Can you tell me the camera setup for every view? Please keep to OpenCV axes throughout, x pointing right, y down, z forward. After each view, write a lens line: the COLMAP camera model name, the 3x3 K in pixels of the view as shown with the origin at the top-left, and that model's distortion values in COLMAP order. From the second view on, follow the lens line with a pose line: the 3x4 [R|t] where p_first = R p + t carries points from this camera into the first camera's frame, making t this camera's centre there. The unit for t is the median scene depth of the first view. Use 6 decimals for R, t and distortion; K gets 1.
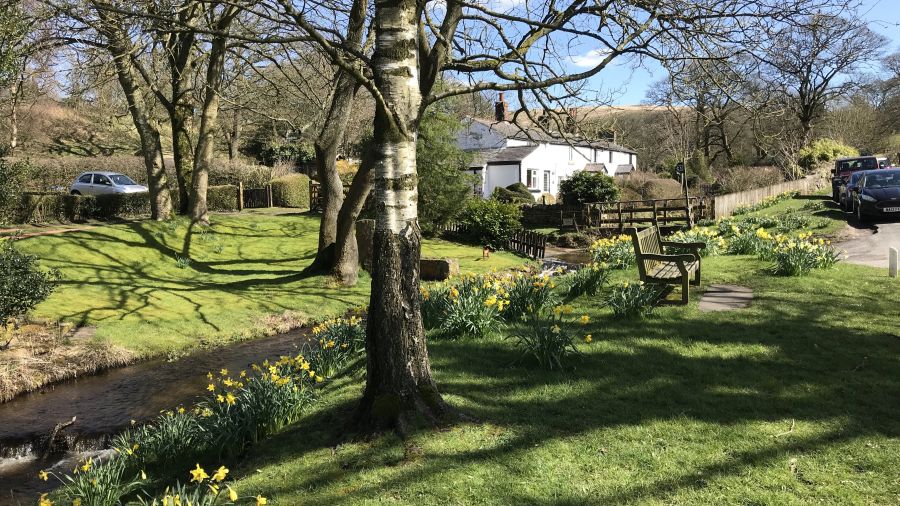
lens RADIAL K [[759.5, 0, 450.0], [0, 759.5, 253.0], [0, 0, 1]] dist [-0.026907, -0.002553]
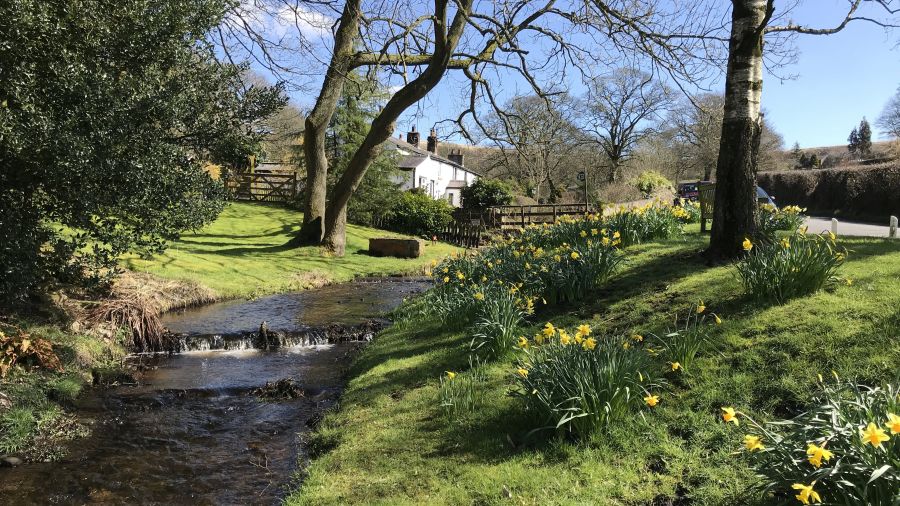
lens RADIAL K [[765.4, 0, 450.0], [0, 765.4, 253.0], [0, 0, 1]] dist [0.015320, 0.001504]
pose [[0.956855, 0.034831, 0.288472, -0.274205], [-0.021403, 0.998541, -0.049575, 0.082209], [-0.289778, 0.041262, 0.956204, -0.055186]]
